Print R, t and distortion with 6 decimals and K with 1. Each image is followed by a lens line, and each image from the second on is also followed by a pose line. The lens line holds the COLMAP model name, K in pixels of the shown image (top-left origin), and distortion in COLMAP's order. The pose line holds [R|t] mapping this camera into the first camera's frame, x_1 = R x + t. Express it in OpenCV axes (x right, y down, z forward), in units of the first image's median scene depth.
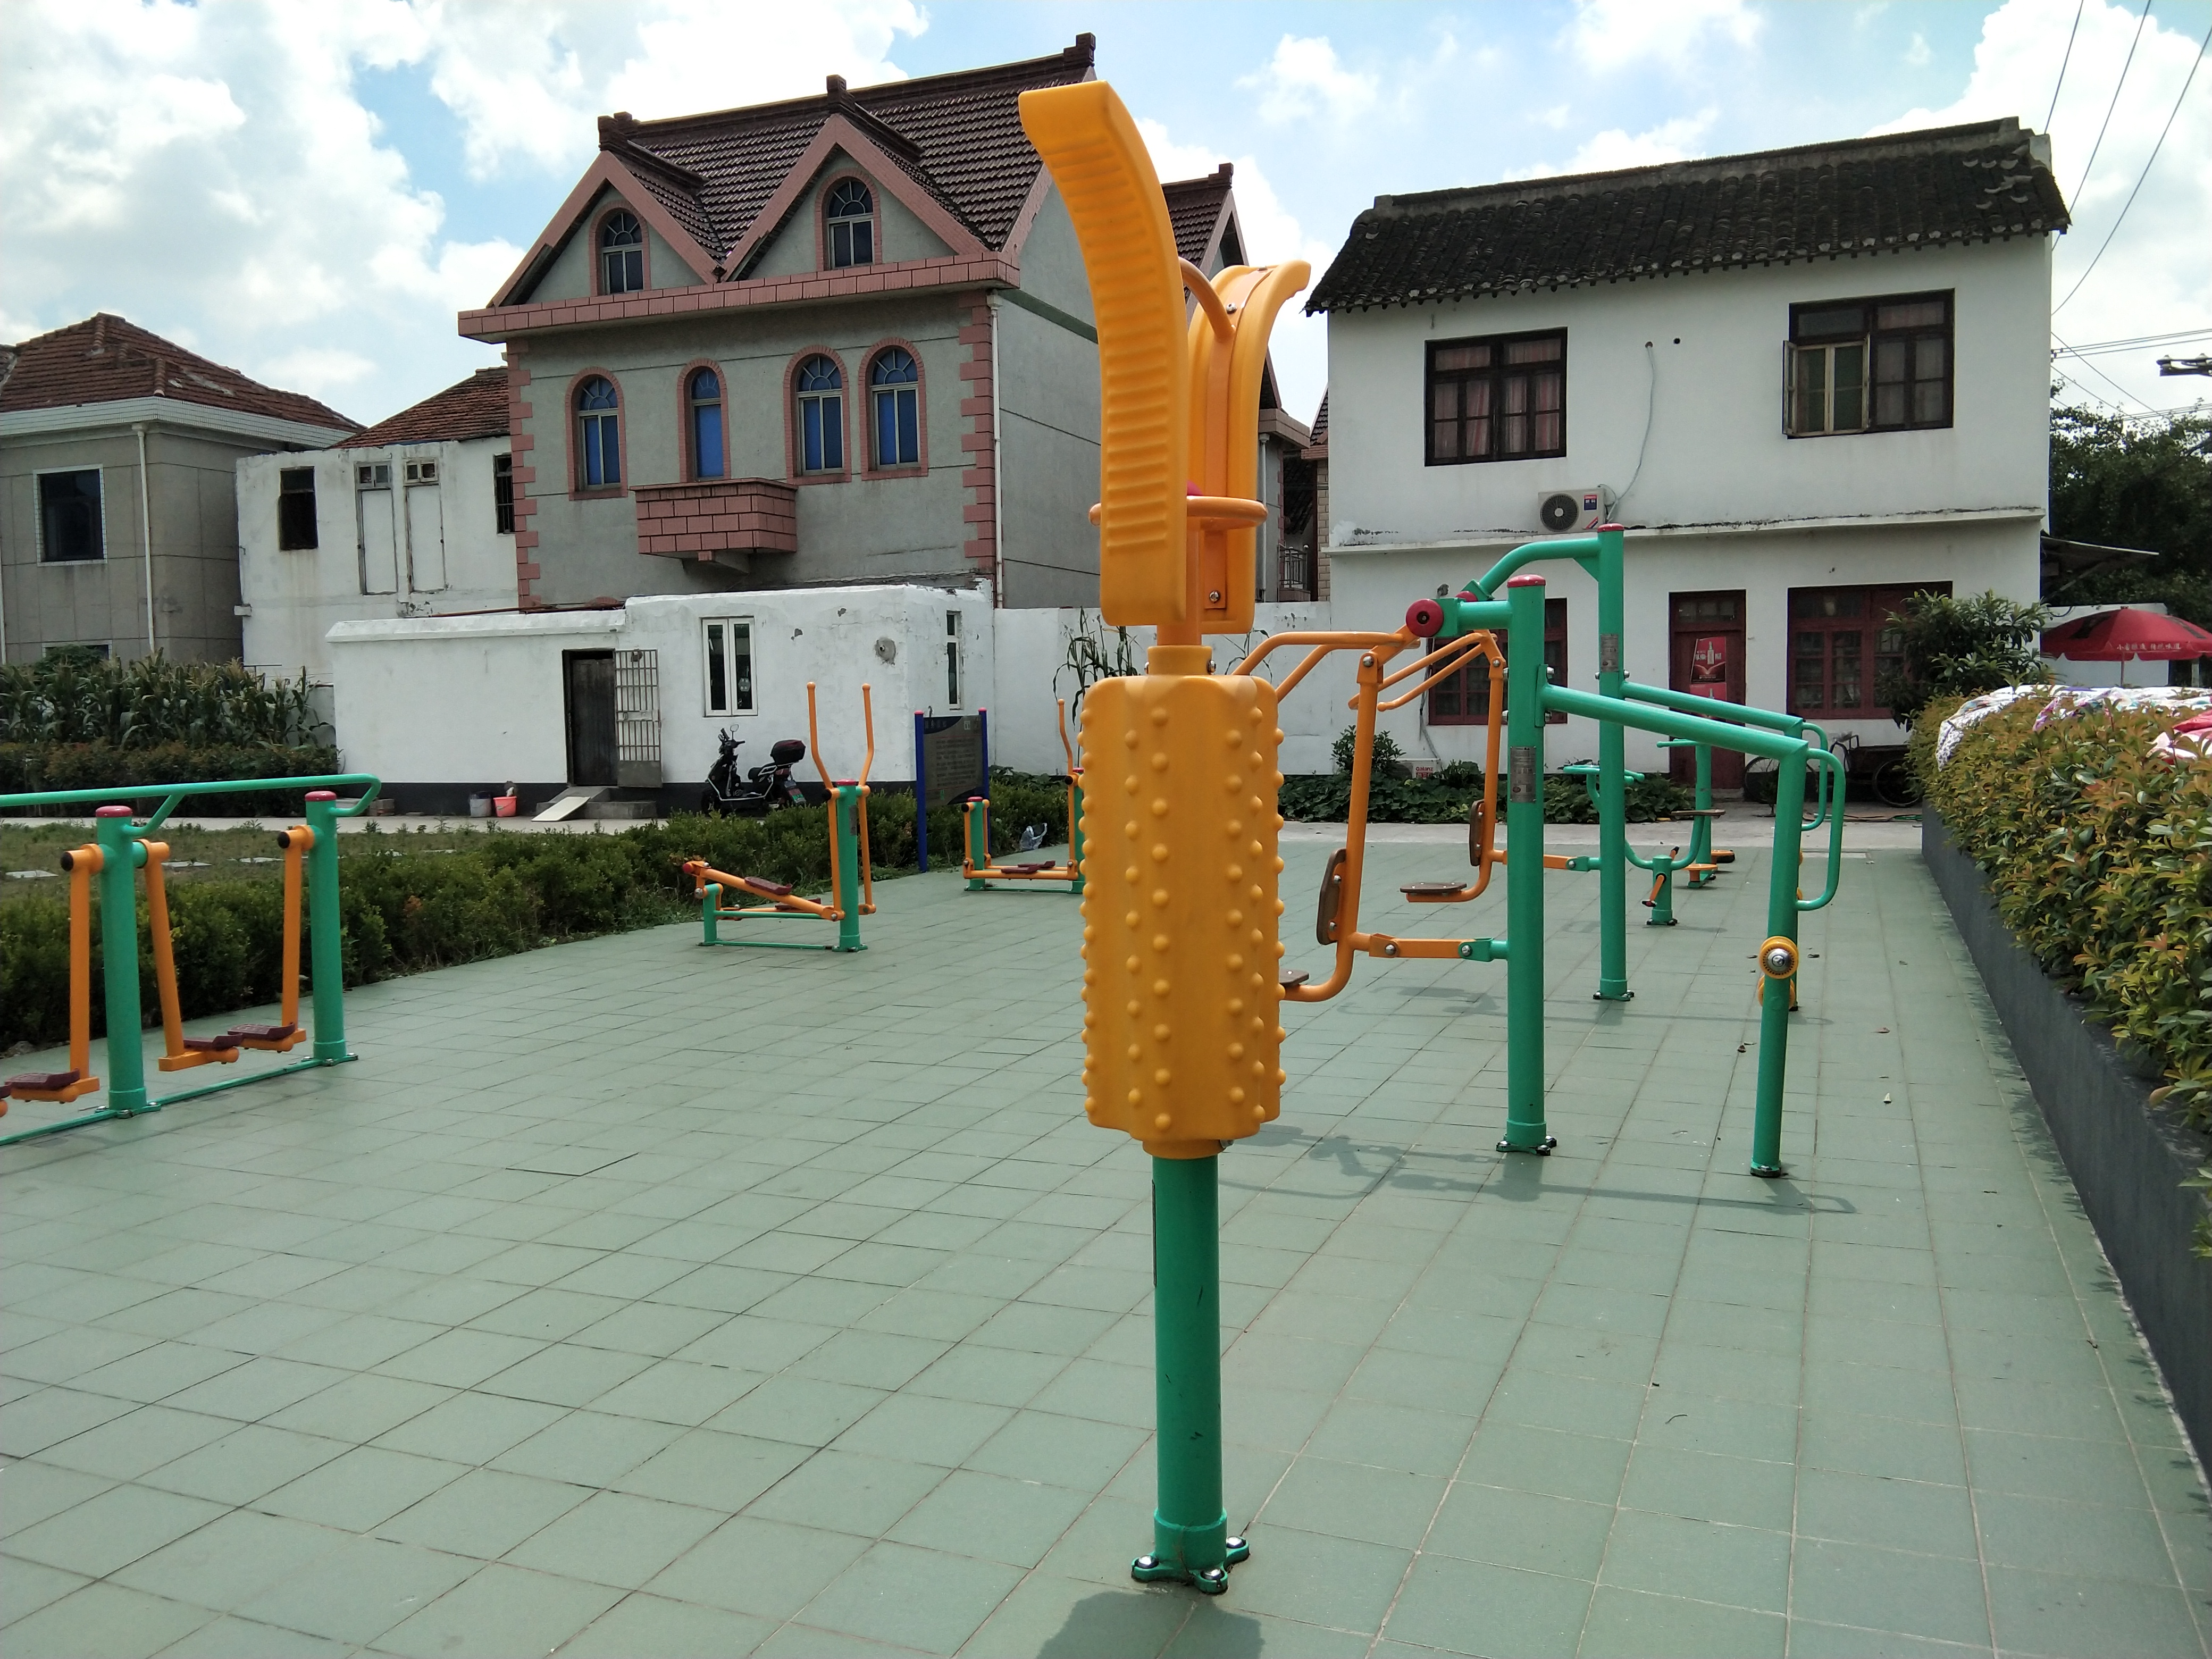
lens RADIAL K [[1753.4, 0, 1106.0], [0, 1753.4, 829.5], [0, 0, 1]] dist [0.061396, -0.080253]
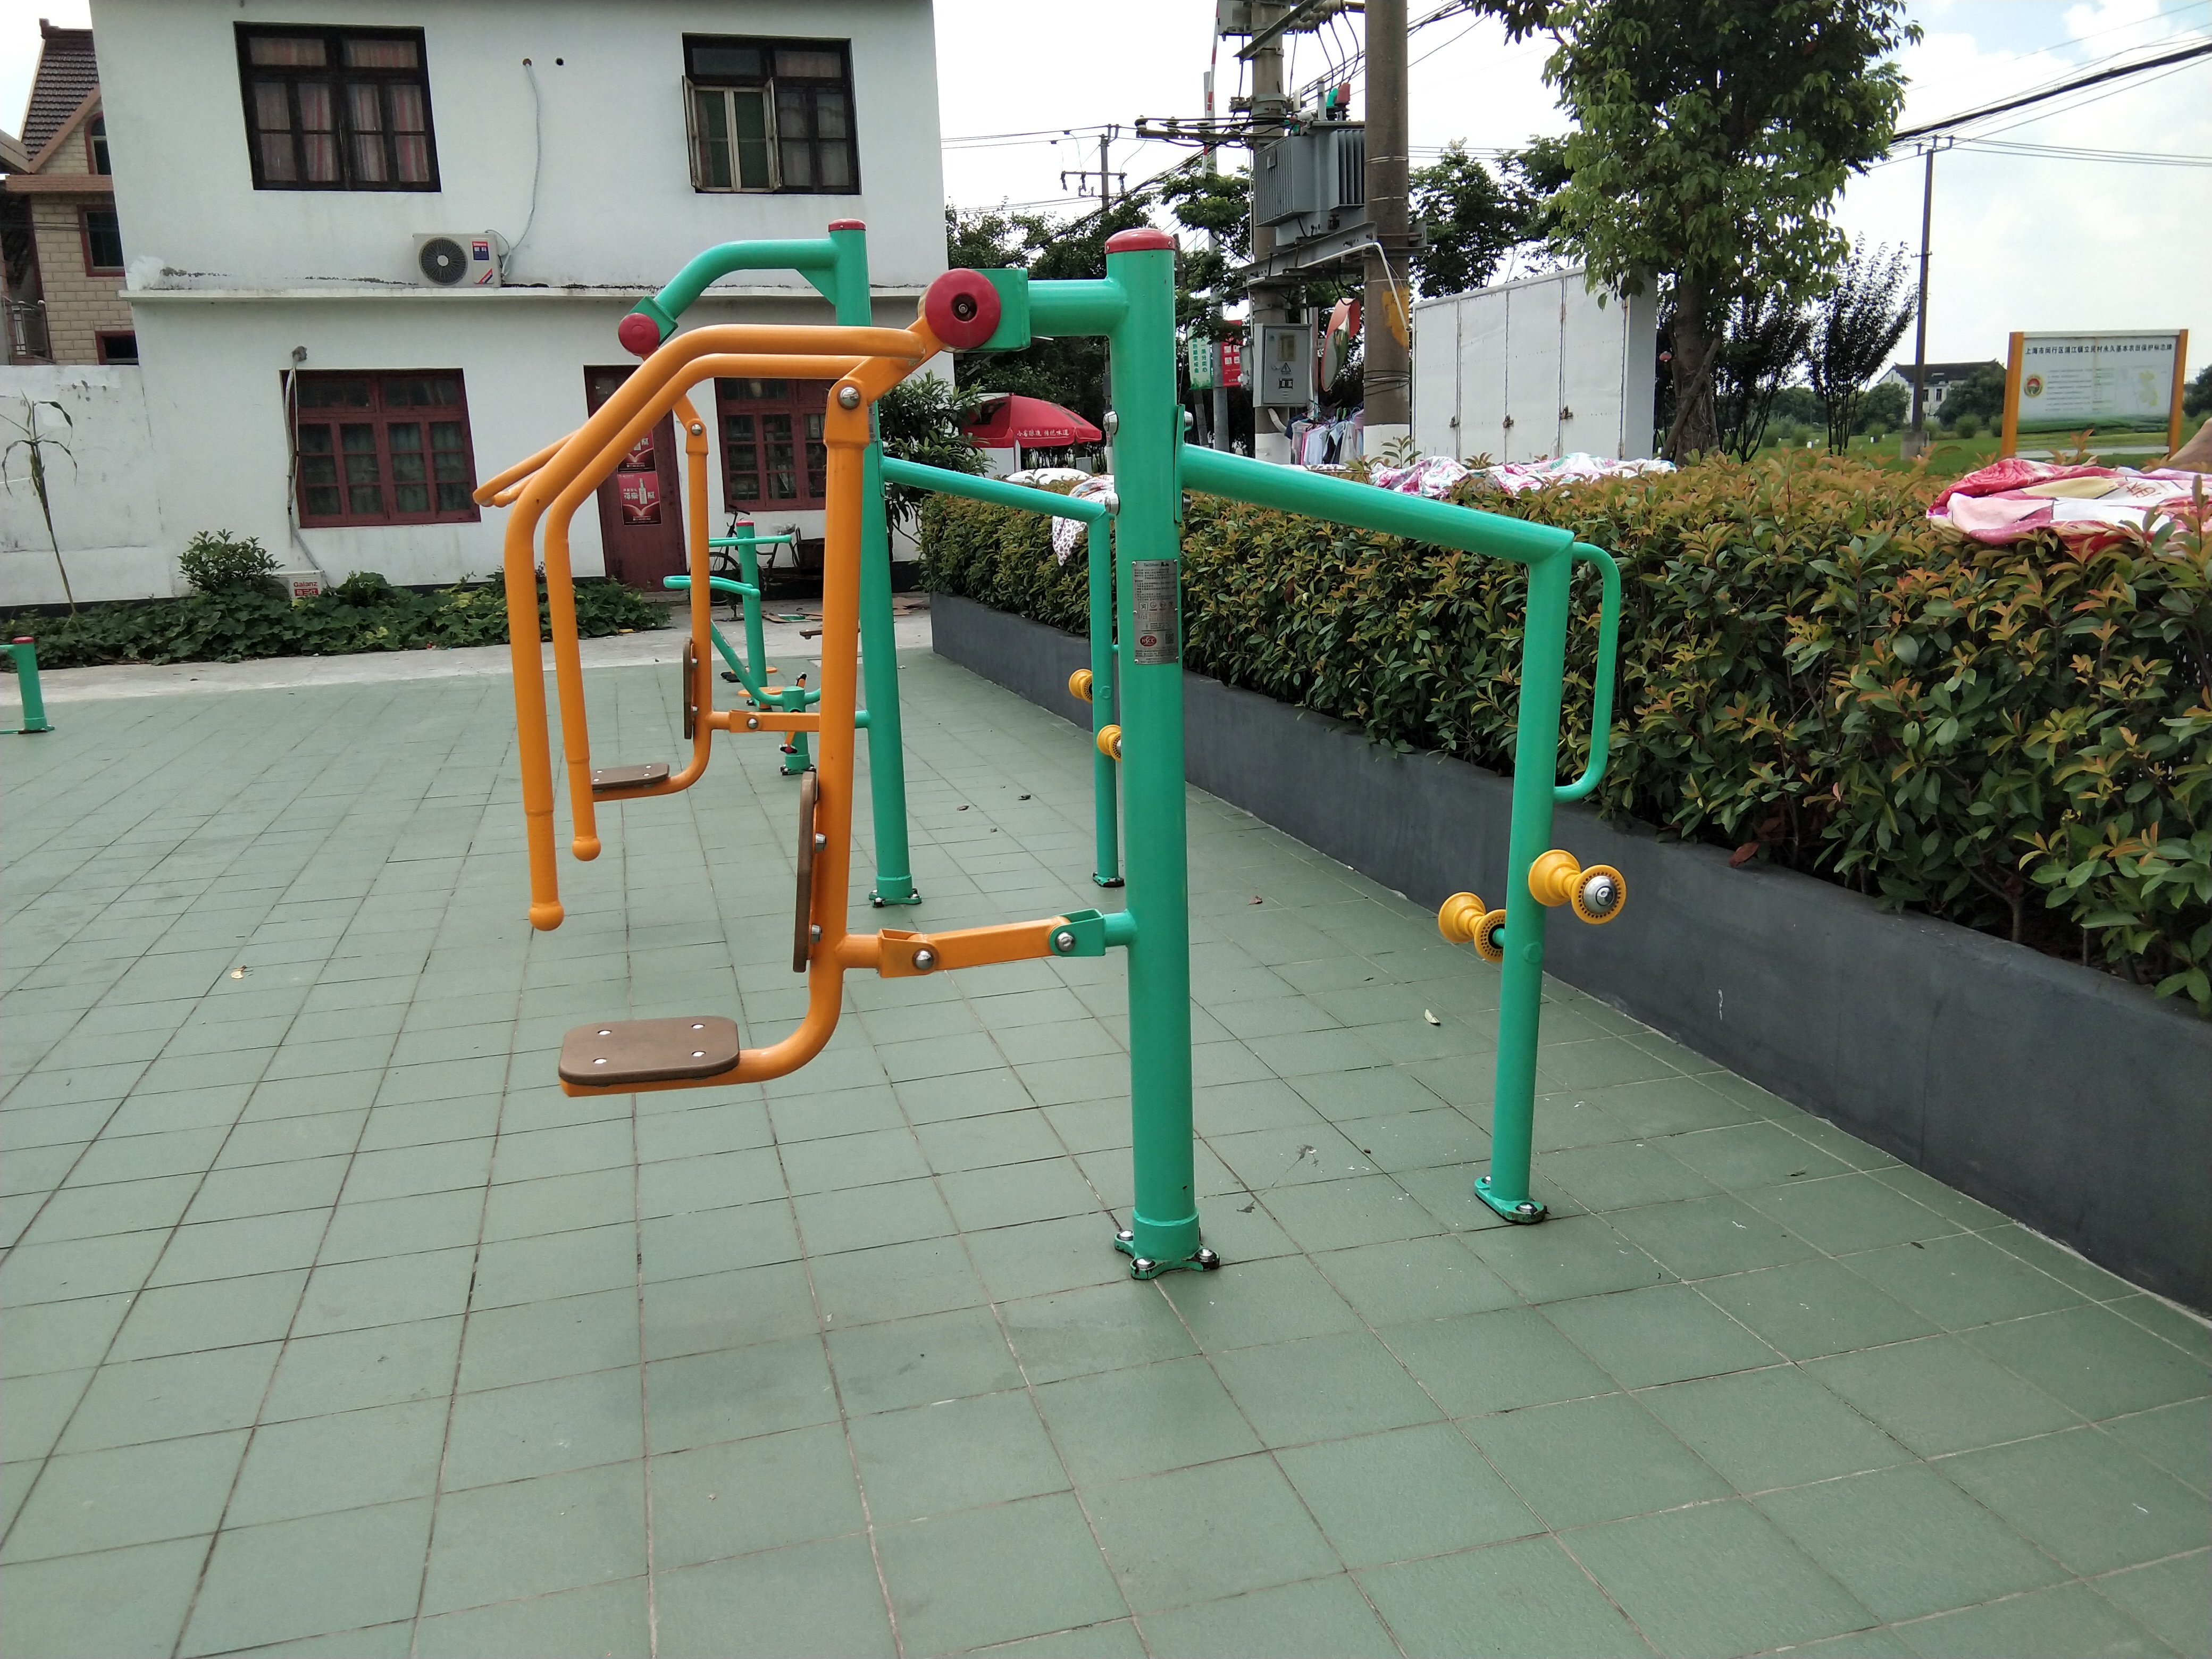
lens RADIAL K [[1721.0, 0, 1062.4], [0, 1721.0, 792.5], [0, 0, 1]] dist [0.134770, -0.210812]
pose [[0.793104, -0.124310, 0.596266, -0.032048], [0.067153, 0.990830, 0.117247, -0.011661], [-0.605373, -0.052948, 0.794179, 0.169100]]
